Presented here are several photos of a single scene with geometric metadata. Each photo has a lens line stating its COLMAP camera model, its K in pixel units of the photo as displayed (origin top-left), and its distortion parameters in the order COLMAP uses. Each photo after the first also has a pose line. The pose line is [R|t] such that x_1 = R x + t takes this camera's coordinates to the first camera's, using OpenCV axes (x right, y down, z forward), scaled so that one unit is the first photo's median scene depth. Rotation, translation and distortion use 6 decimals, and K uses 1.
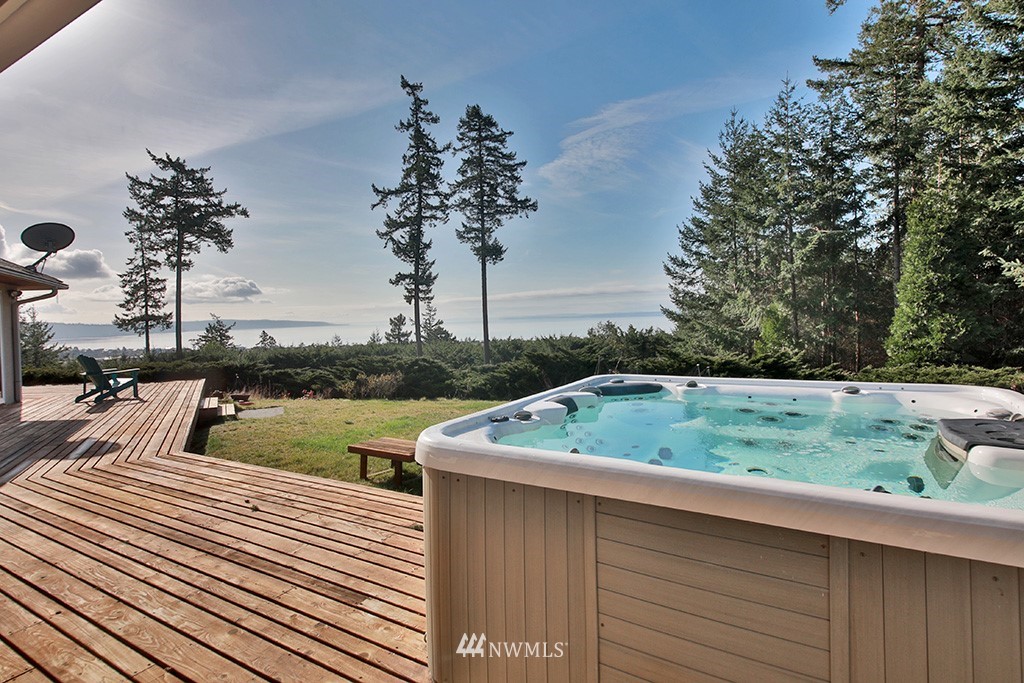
lens RADIAL K [[511.0, 0, 542.7], [0, 511.0, 325.1], [0, 0, 1]] dist [0.024975, -0.012752]
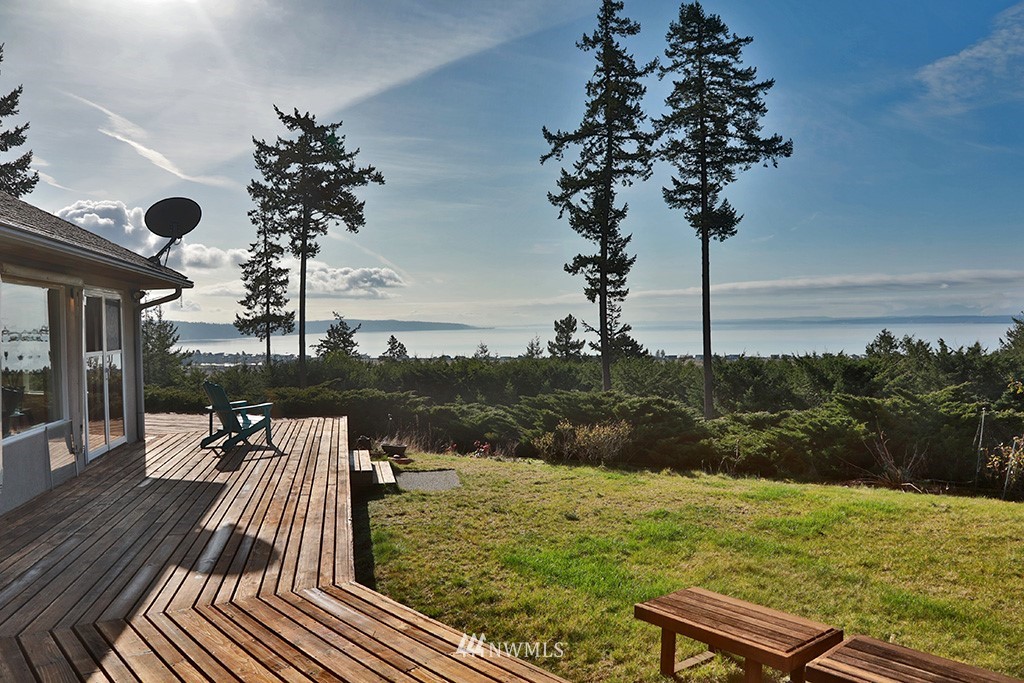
lens RADIAL K [[765.0, 0, 537.5], [0, 765.0, 337.7], [0, 0, 1]] dist [-0.144647, 0.060189]
pose [[0.953104, 0.020101, -0.301975, -0.026387], [-0.017777, 0.999787, 0.010443, -0.003533], [0.302121, -0.004586, 0.953259, 0.028002]]
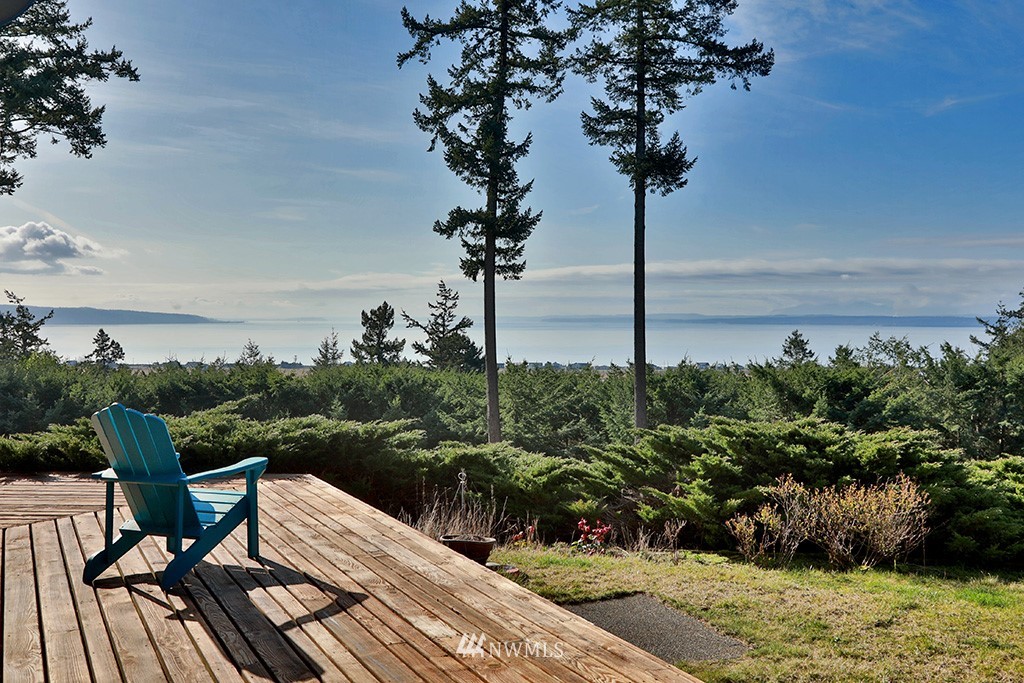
lens RADIAL K [[1051.0, 0, 547.0], [0, 1051.0, 345.3], [0, 0, 1]] dist [0.006272, 0.000000]
pose [[0.995850, 0.034413, -0.084250, -0.116758], [-0.033587, 0.999373, 0.011195, 0.003668], [0.084582, -0.008319, 0.996382, 0.091320]]
